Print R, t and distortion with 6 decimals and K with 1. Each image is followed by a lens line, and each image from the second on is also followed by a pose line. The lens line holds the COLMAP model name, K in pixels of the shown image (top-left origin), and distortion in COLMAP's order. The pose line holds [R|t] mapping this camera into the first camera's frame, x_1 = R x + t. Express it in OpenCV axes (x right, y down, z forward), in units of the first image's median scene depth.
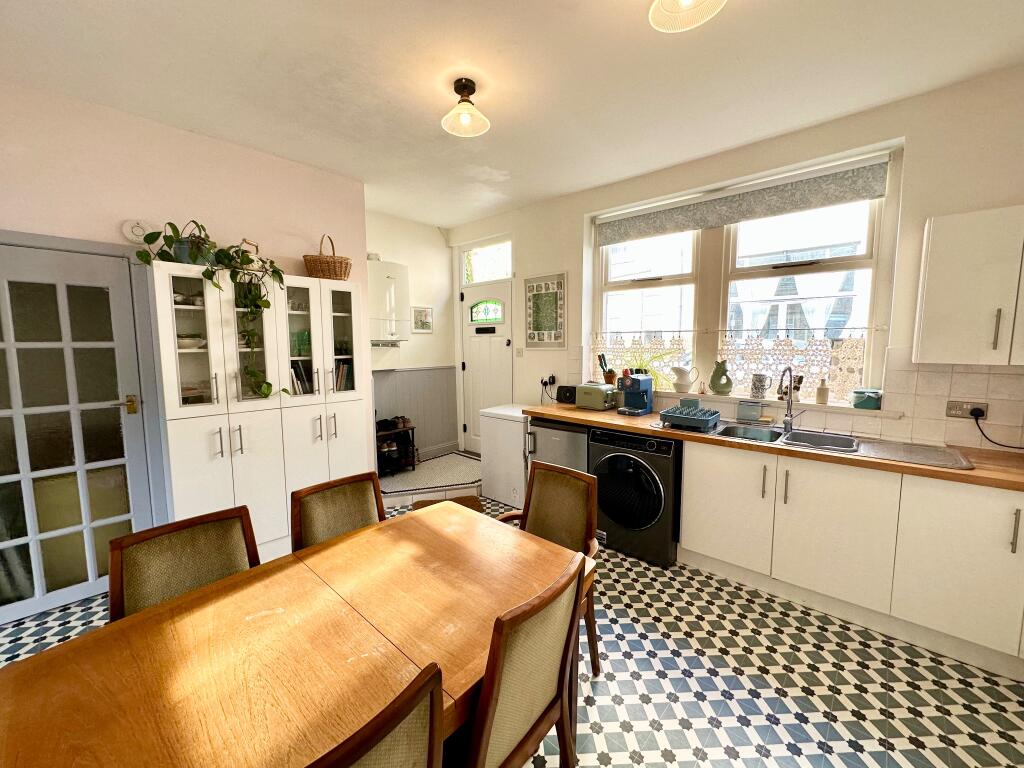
lens RADIAL K [[408.1, 0, 528.2], [0, 408.1, 386.2], [0, 0, 1]] dist [0.001590, 0.000273]
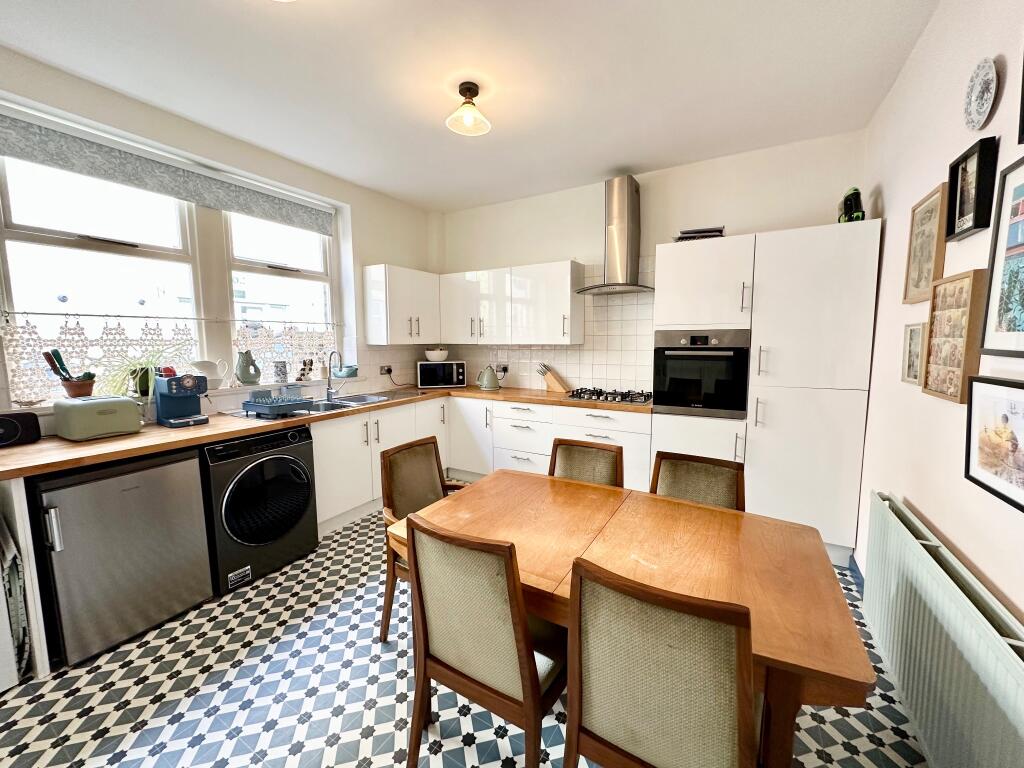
lens RADIAL K [[410.5, 0, 514.2], [0, 410.5, 381.6], [0, 0, 1]] dist [-0.001272, 0.000207]
pose [[-0.204360, -0.114586, 0.972166, -0.635238], [0.092971, 0.986364, 0.135803, -0.064315], [-0.974471, 0.118136, -0.190920, 0.562250]]
